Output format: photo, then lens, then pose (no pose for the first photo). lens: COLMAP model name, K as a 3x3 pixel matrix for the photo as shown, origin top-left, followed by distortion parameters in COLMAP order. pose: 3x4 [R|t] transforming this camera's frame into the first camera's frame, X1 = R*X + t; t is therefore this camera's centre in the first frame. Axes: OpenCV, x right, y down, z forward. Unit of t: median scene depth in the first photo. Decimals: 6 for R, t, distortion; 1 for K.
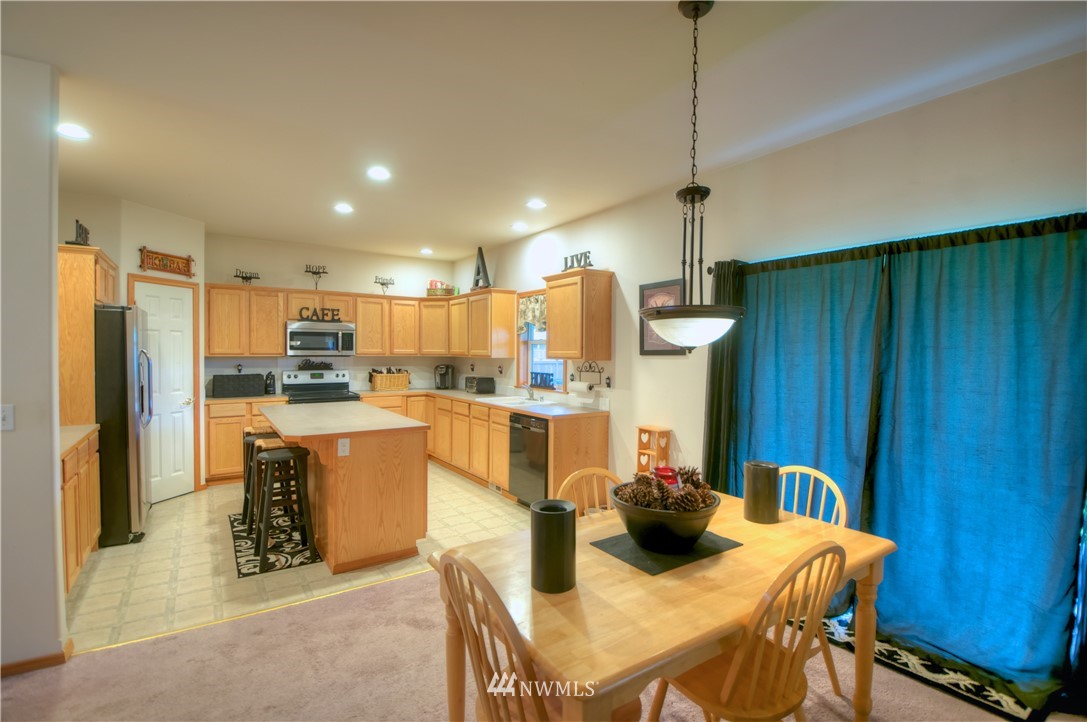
lens RADIAL K [[507.1, 0, 567.6], [0, 507.1, 360.0], [0, 0, 1]] dist [-0.040808, -0.001761]
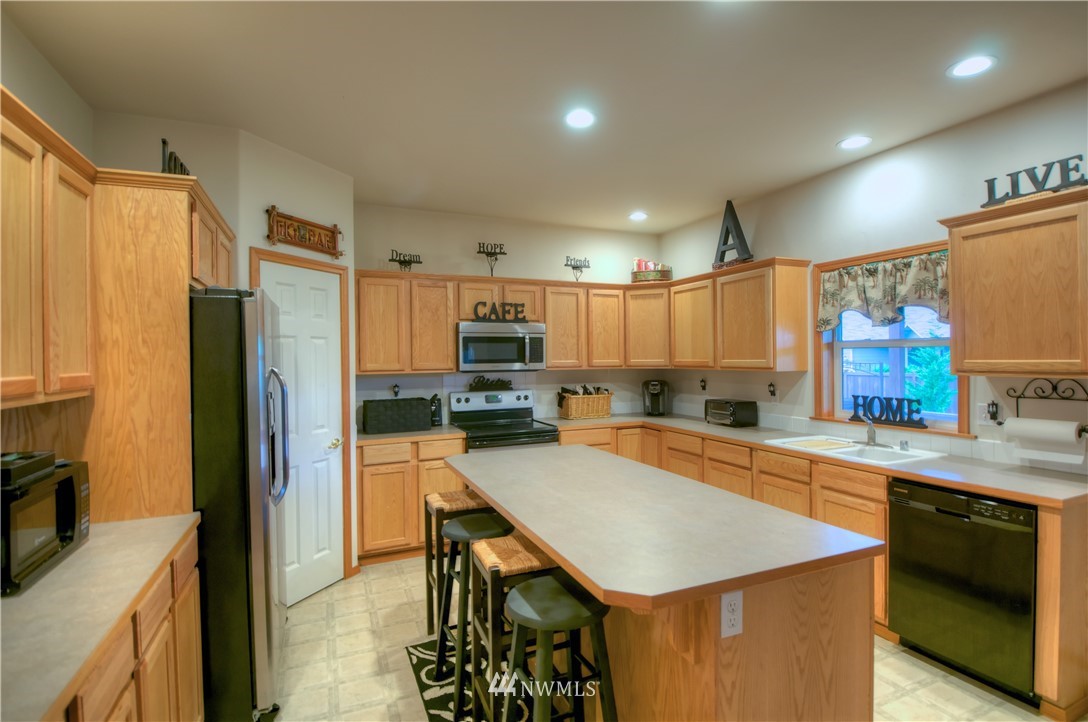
lens RADIAL K [[523.8, 0, 545.3], [0, 523.8, 363.2], [0, 0, 1]] dist [-0.013667, -0.003257]
pose [[0.973050, -0.014246, -0.230152, -0.295376], [0.012503, 0.999881, -0.009032, -0.012823], [0.230254, 0.005911, 0.973113, 0.341199]]
